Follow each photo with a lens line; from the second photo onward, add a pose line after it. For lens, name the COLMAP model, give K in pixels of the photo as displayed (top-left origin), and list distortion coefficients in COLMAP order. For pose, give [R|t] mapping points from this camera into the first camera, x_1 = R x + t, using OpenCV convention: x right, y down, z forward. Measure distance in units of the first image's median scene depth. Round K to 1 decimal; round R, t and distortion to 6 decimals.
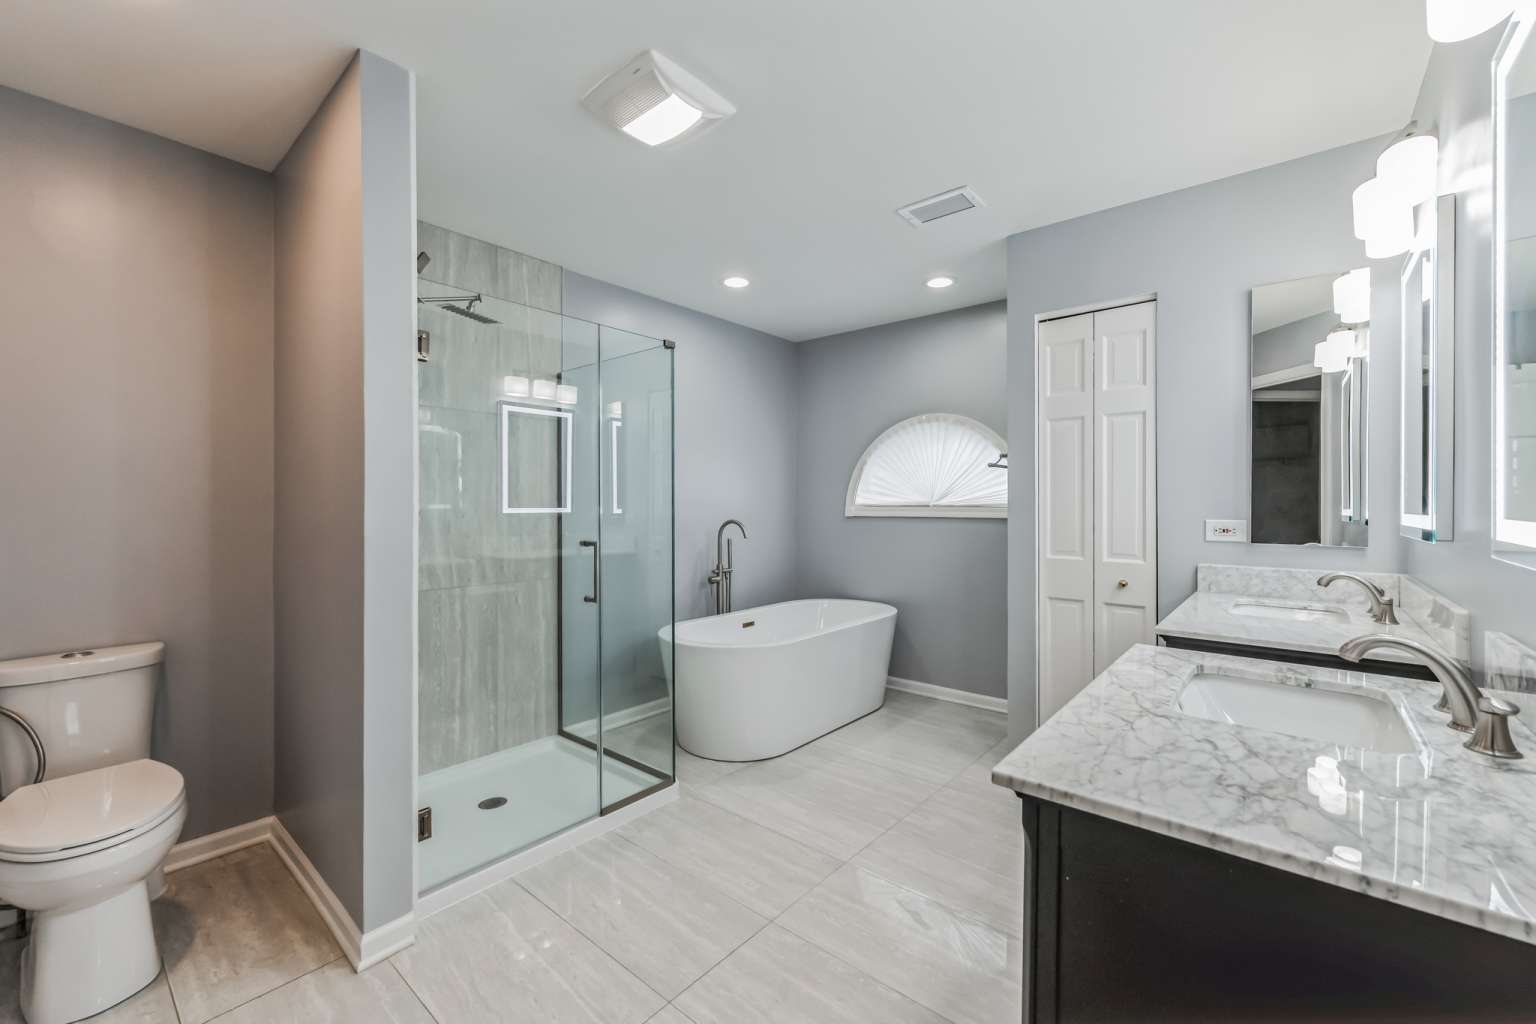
lens RADIAL K [[629.5, 0, 768.0], [0, 629.5, 512.0], [0, 0, 1]] dist [0.000537, -0.000063]
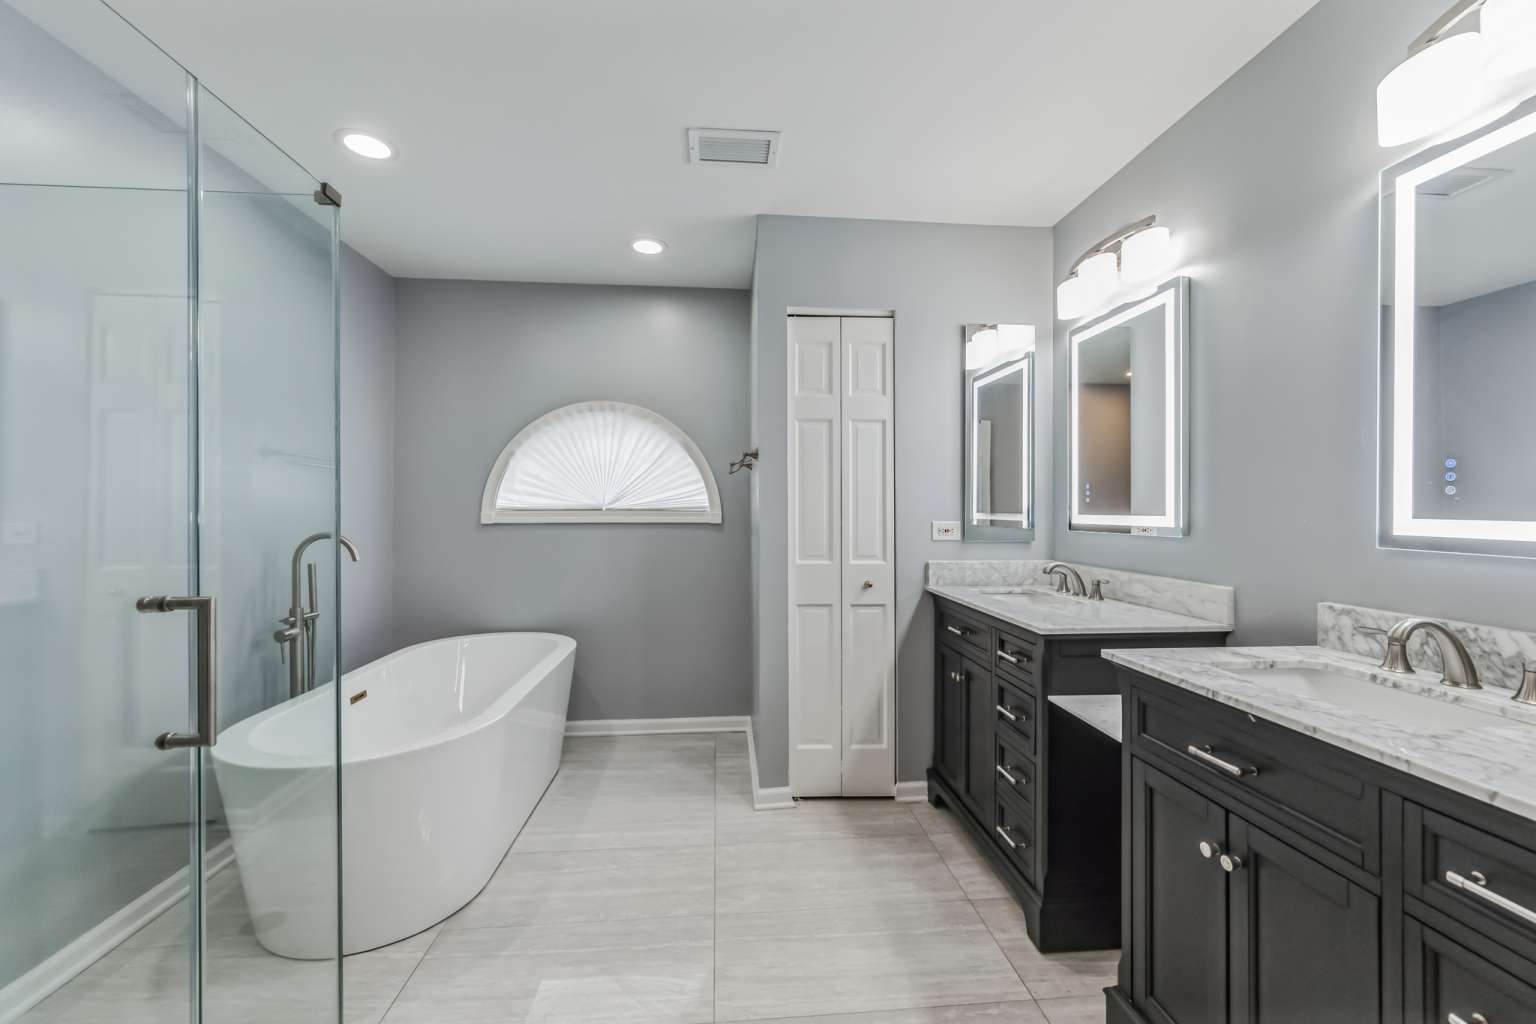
lens RADIAL K [[609.6, 0, 768.0], [0, 609.6, 512.0], [0, 0, 1]] dist [-0.000926, -0.000314]
pose [[0.703919, -0.003425, 0.710272, -0.191336], [0.008059, 0.999963, -0.003166, -0.002338], [-0.710234, 0.007953, 0.703921, 0.296760]]
